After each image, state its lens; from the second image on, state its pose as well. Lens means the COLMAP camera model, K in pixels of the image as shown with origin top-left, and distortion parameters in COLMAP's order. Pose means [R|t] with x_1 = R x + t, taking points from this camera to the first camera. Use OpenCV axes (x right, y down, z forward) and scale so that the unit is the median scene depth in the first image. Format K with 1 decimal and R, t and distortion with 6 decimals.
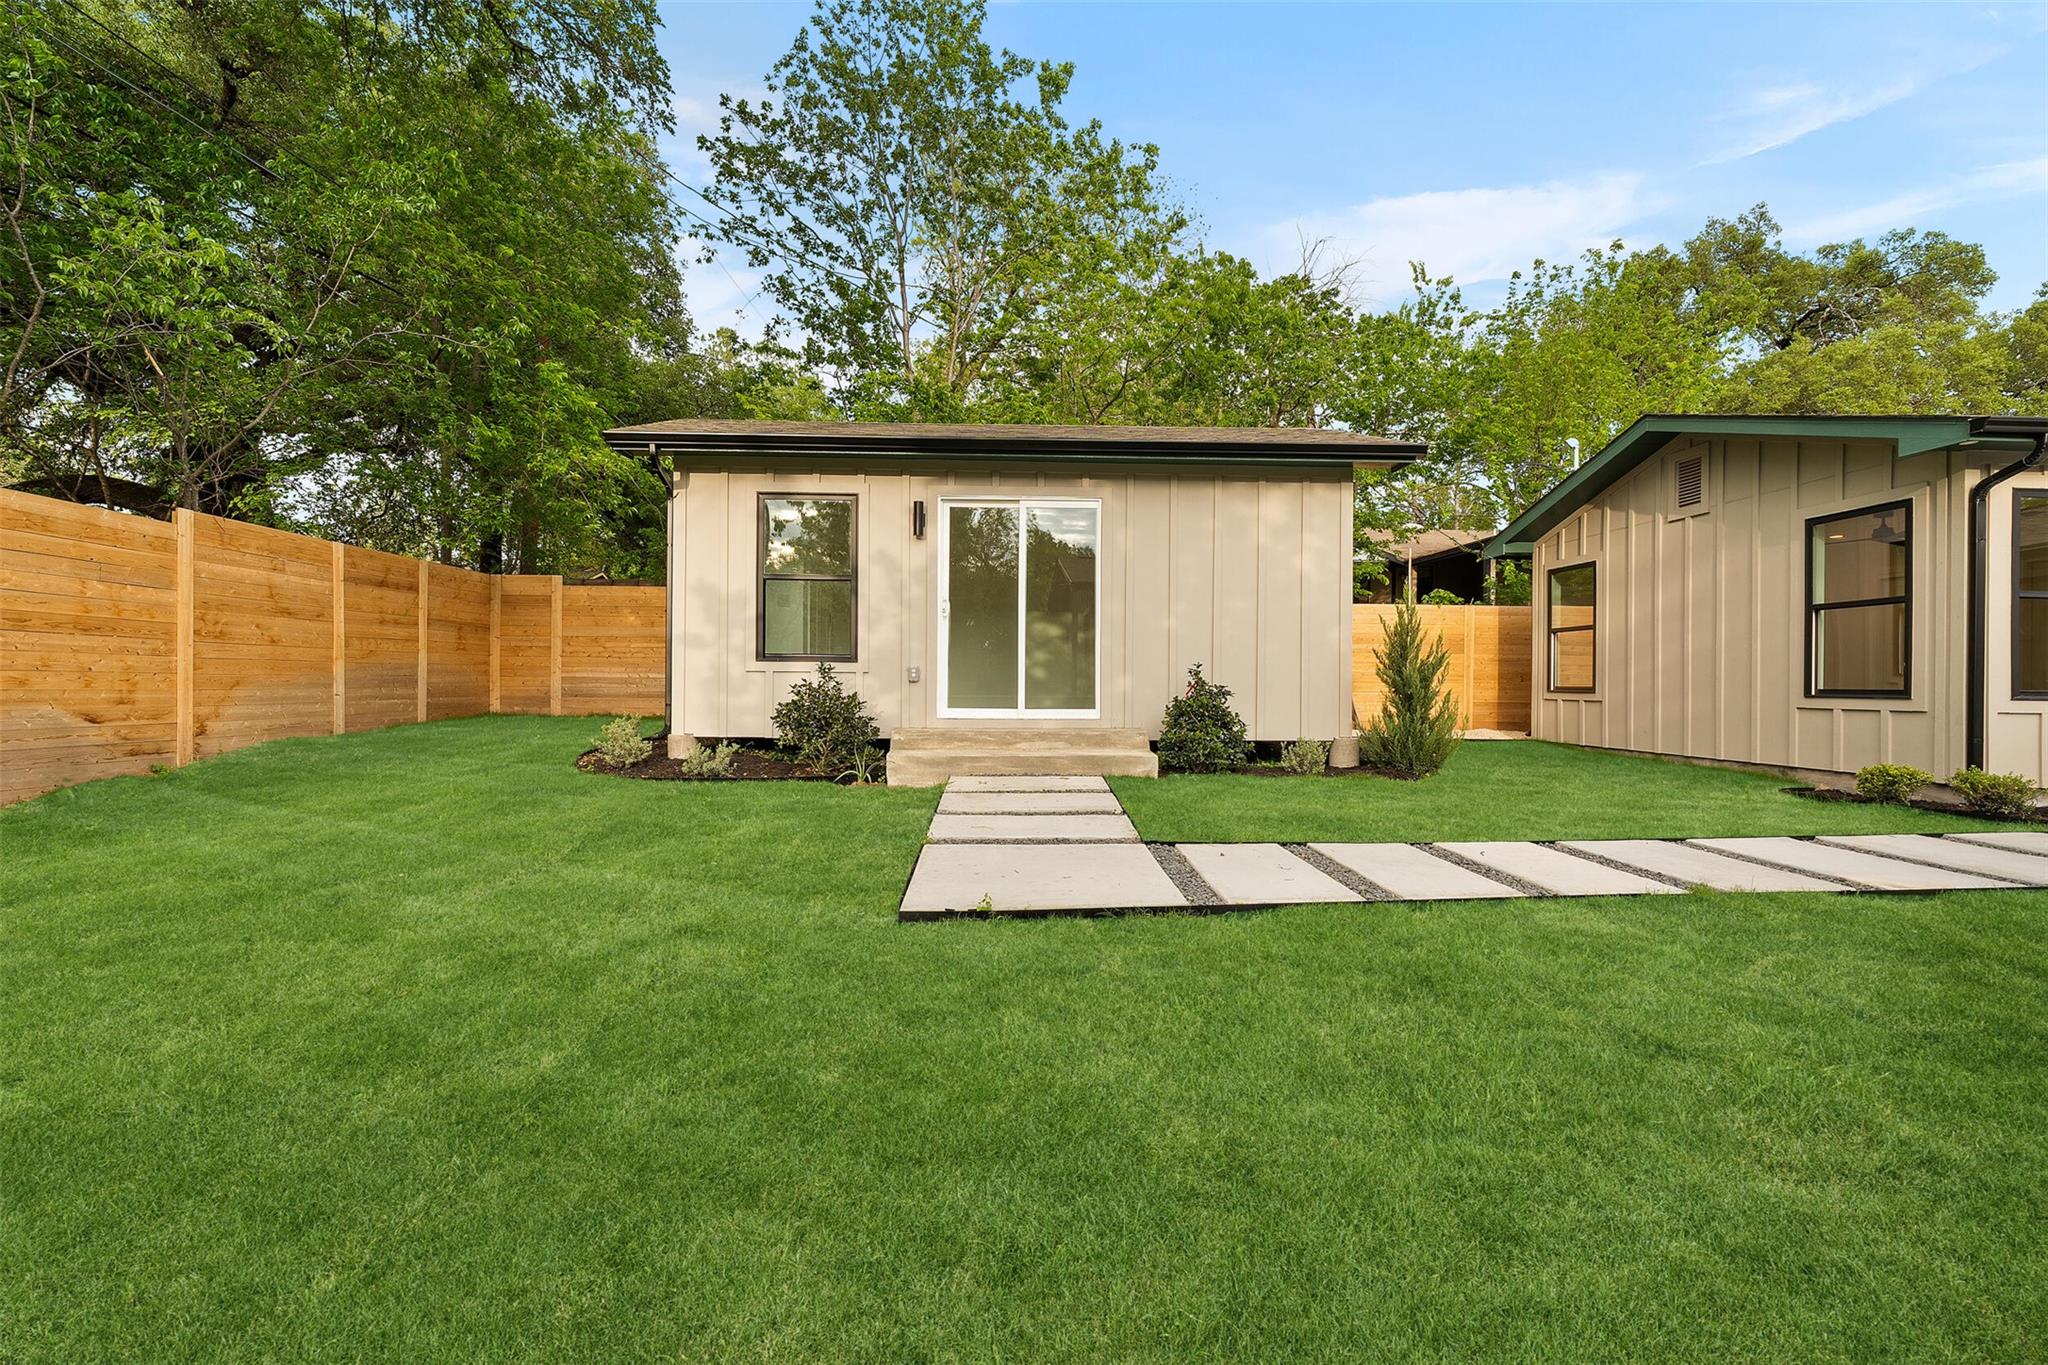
lens RADIAL K [[911.3, 0, 1032.0], [0, 911.3, 674.9], [0, 0, 1]] dist [-0.007361, 0.002843]
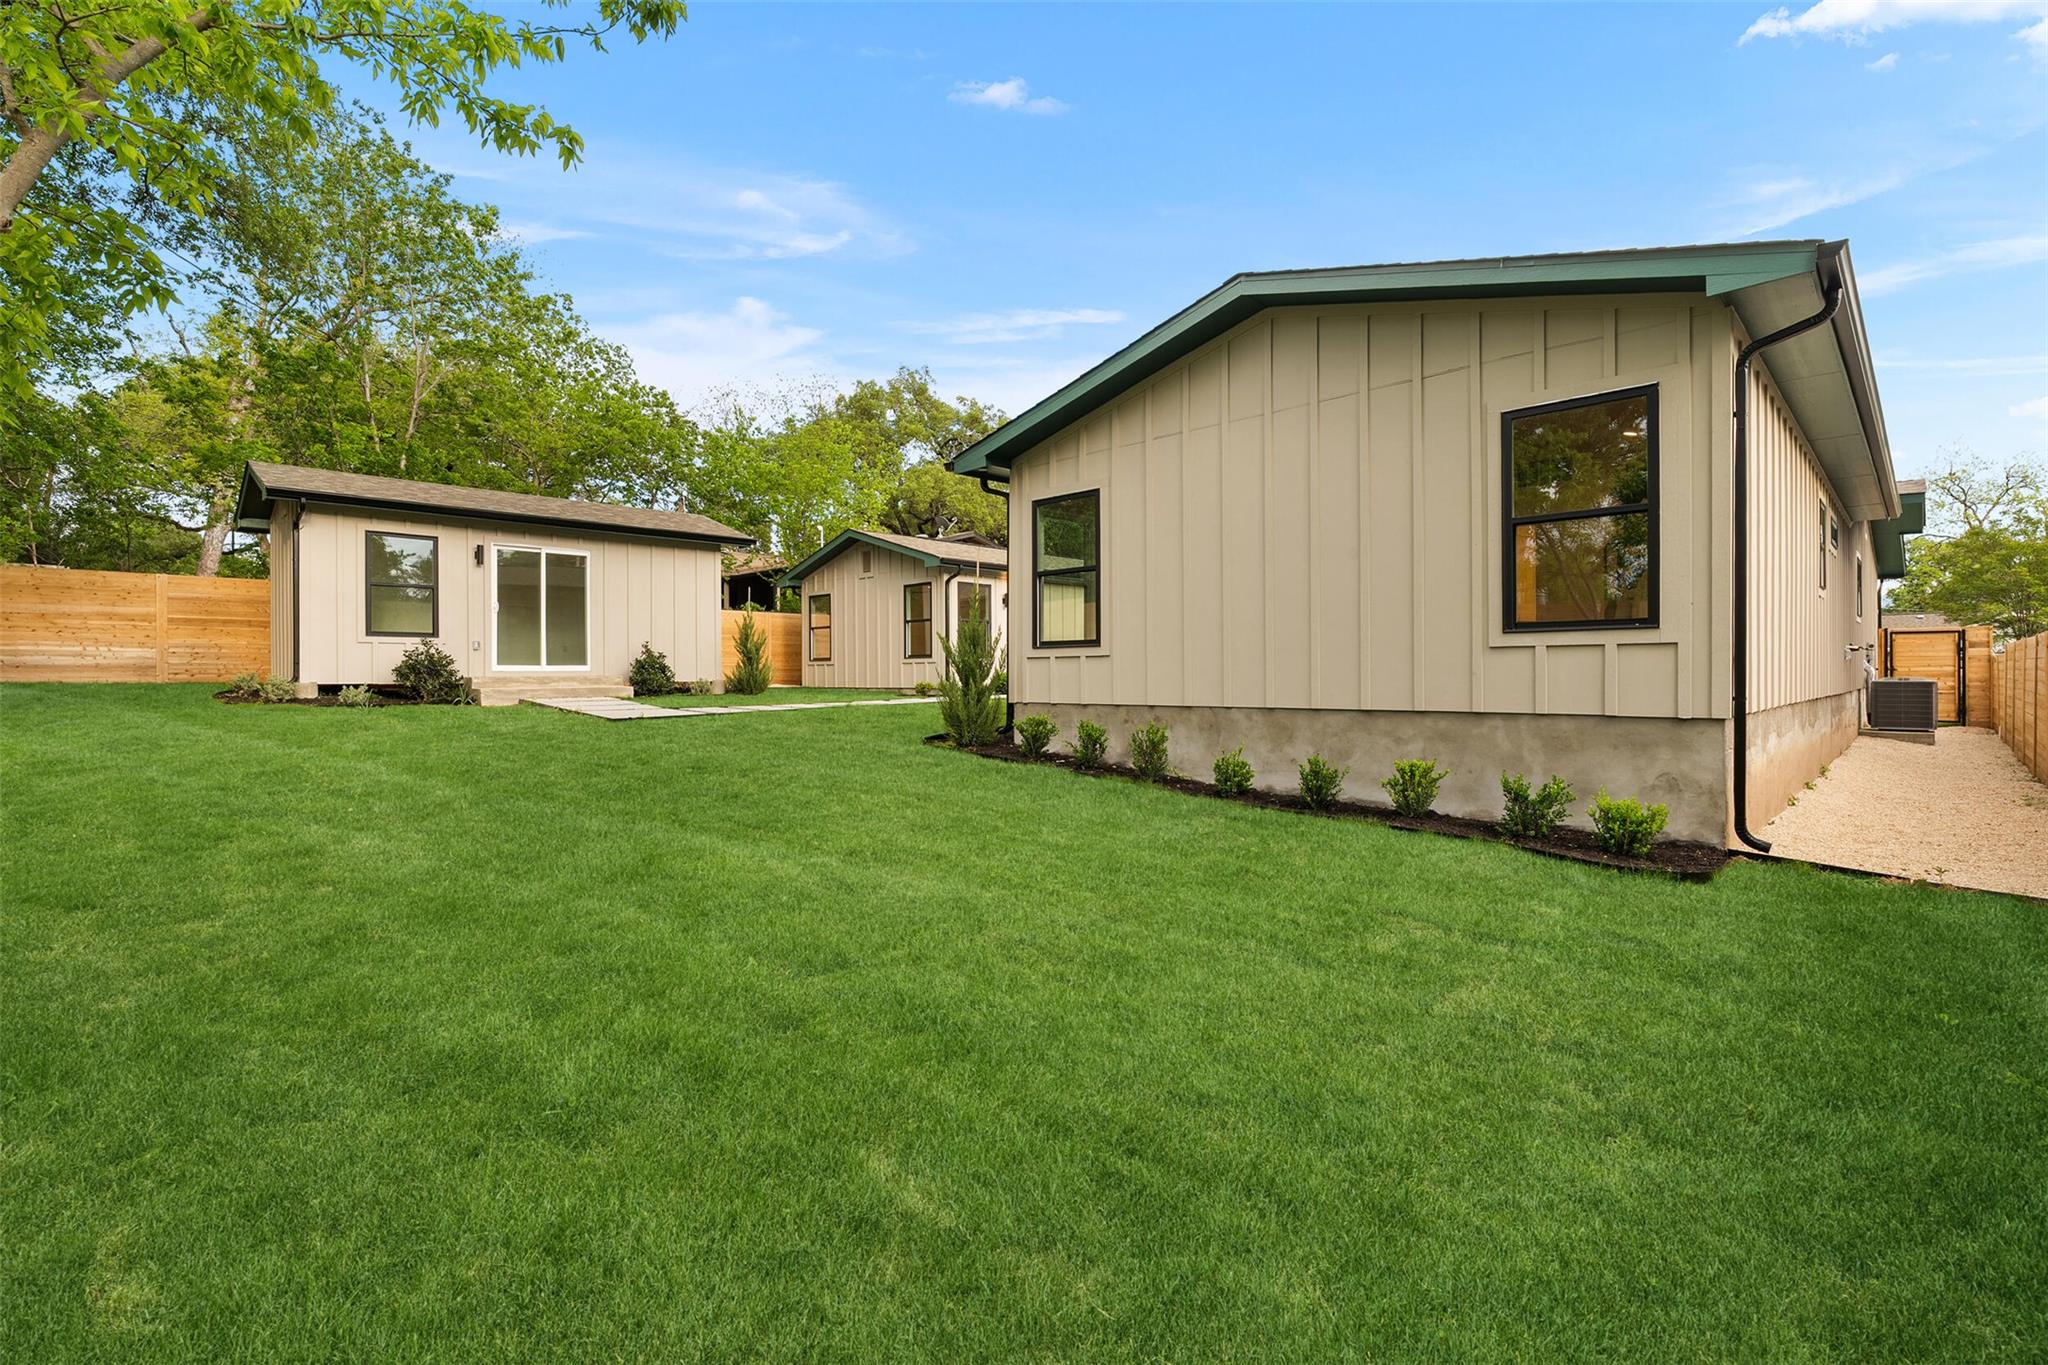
lens RADIAL K [[911.3, 0, 1027.1], [0, 911.3, 673.0], [0, 0, 1]] dist [-0.007361, 0.002843]
pose [[0.732022, -0.010695, 0.681197, -0.428837], [0.006991, 0.999942, 0.008187, 0.035368], [-0.681245, -0.001231, 0.732054, -0.760432]]
